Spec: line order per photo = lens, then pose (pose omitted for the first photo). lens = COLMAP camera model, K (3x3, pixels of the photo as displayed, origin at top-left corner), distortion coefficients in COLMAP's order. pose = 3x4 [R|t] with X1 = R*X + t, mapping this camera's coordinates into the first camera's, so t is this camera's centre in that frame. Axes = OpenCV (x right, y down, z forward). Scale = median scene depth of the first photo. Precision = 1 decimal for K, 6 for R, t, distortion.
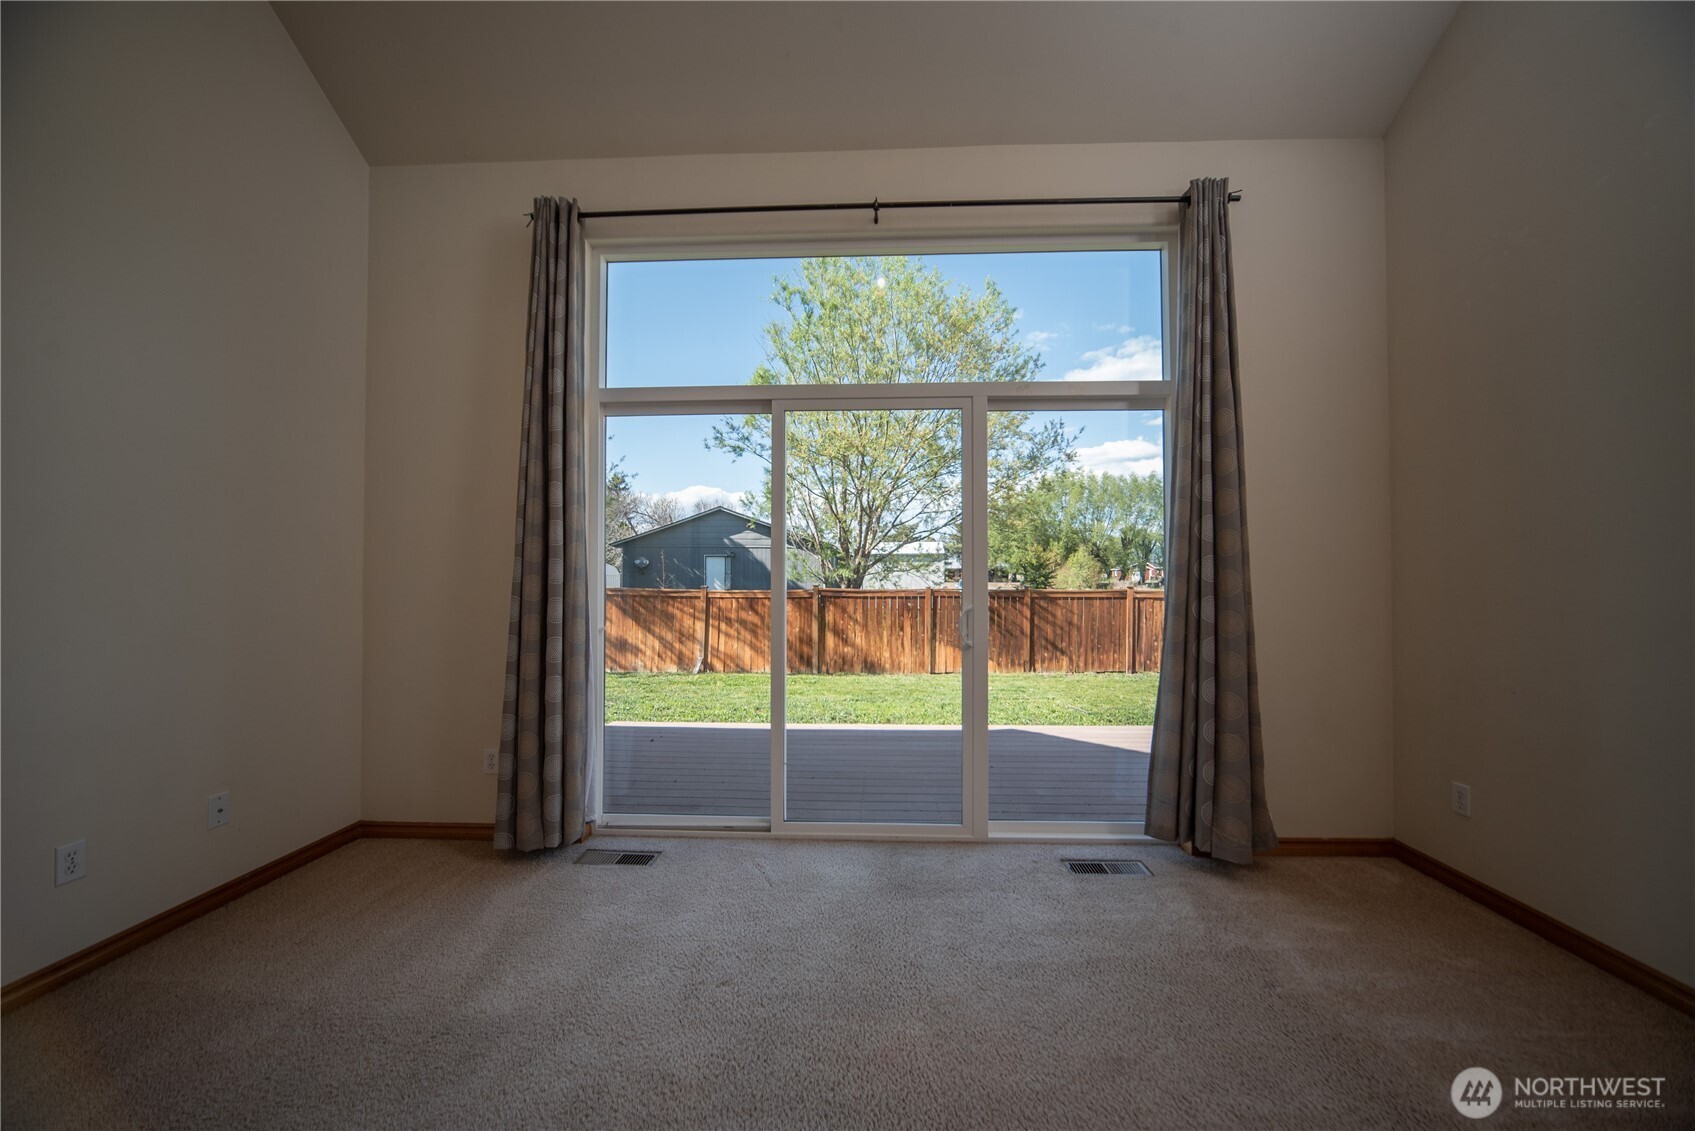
lens RADIAL K [[610.8, 0, 847.5], [0, 610.8, 565.5], [0, 0, 1]] dist [-0.006837, 0.000036]
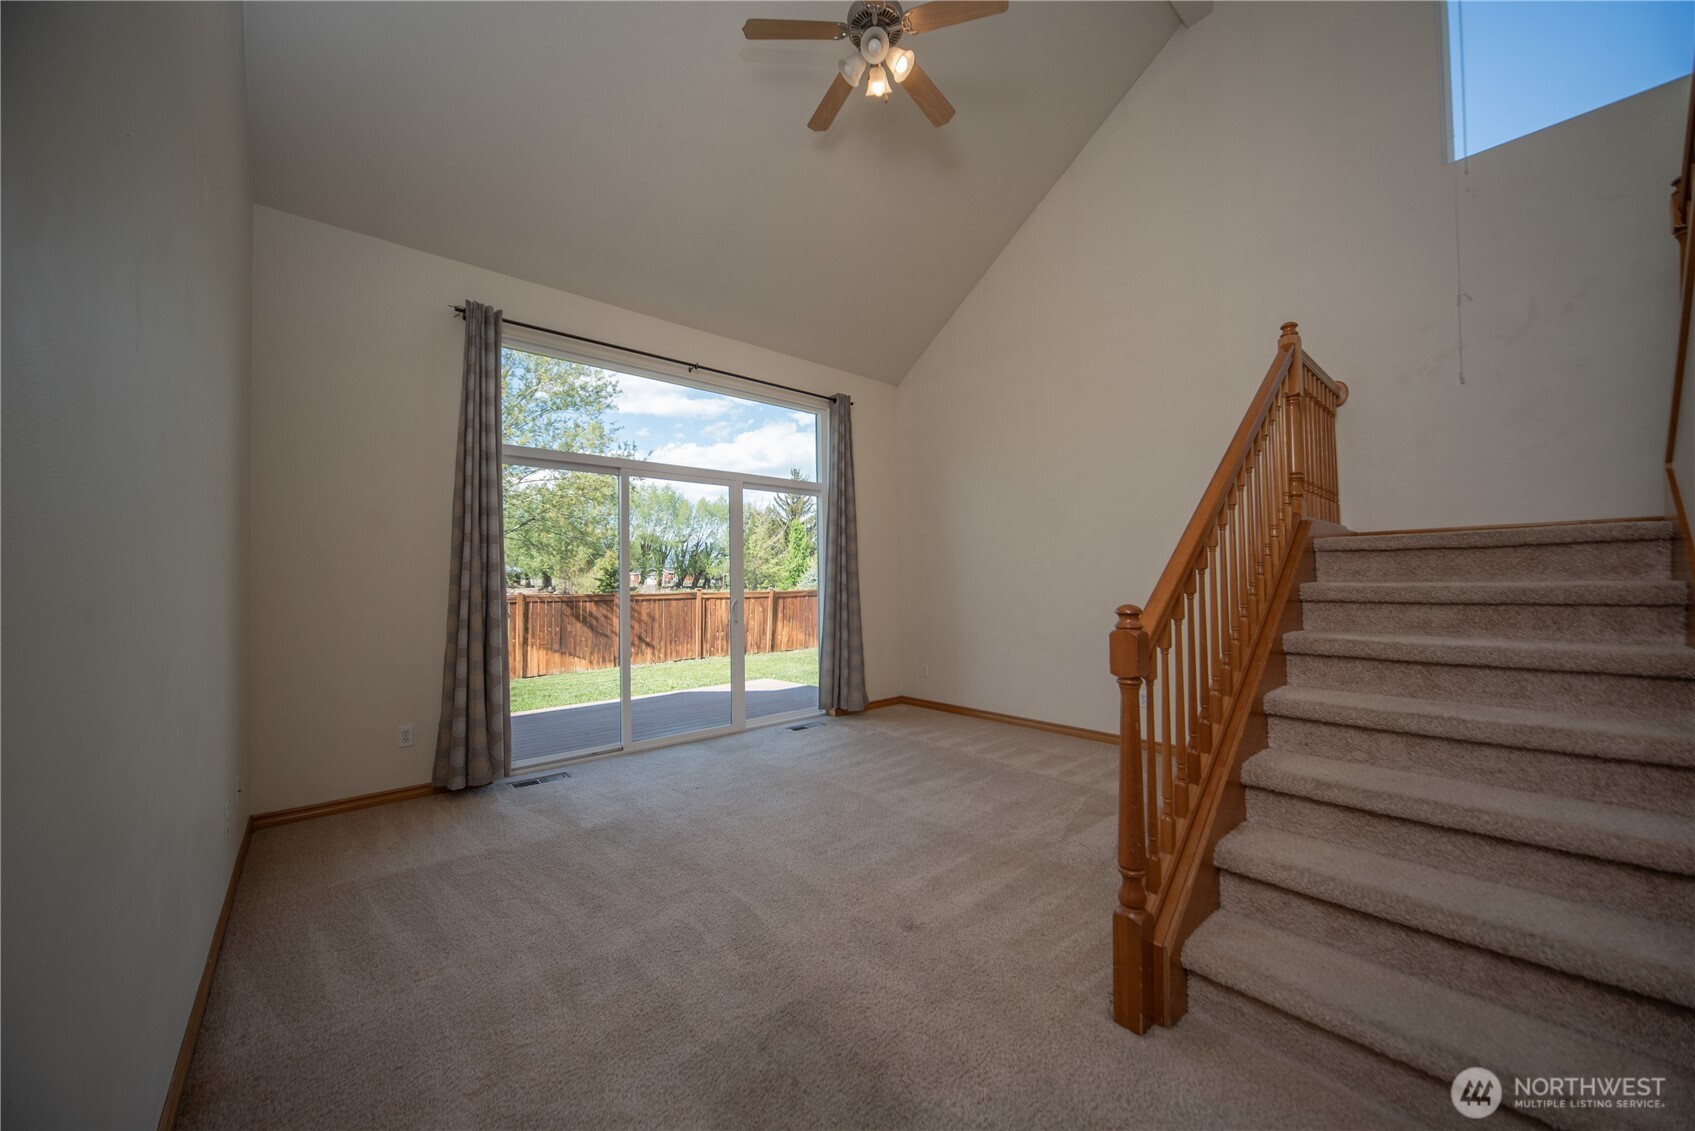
lens RADIAL K [[610.8, 0, 847.5], [0, 610.8, 565.5], [0, 0, 1]] dist [-0.006837, 0.000036]
pose [[0.727387, 0.011366, 0.686134, -0.171370], [-0.006721, 0.999933, -0.009440, -0.004042], [-0.686195, 0.002255, 0.727414, -0.111321]]
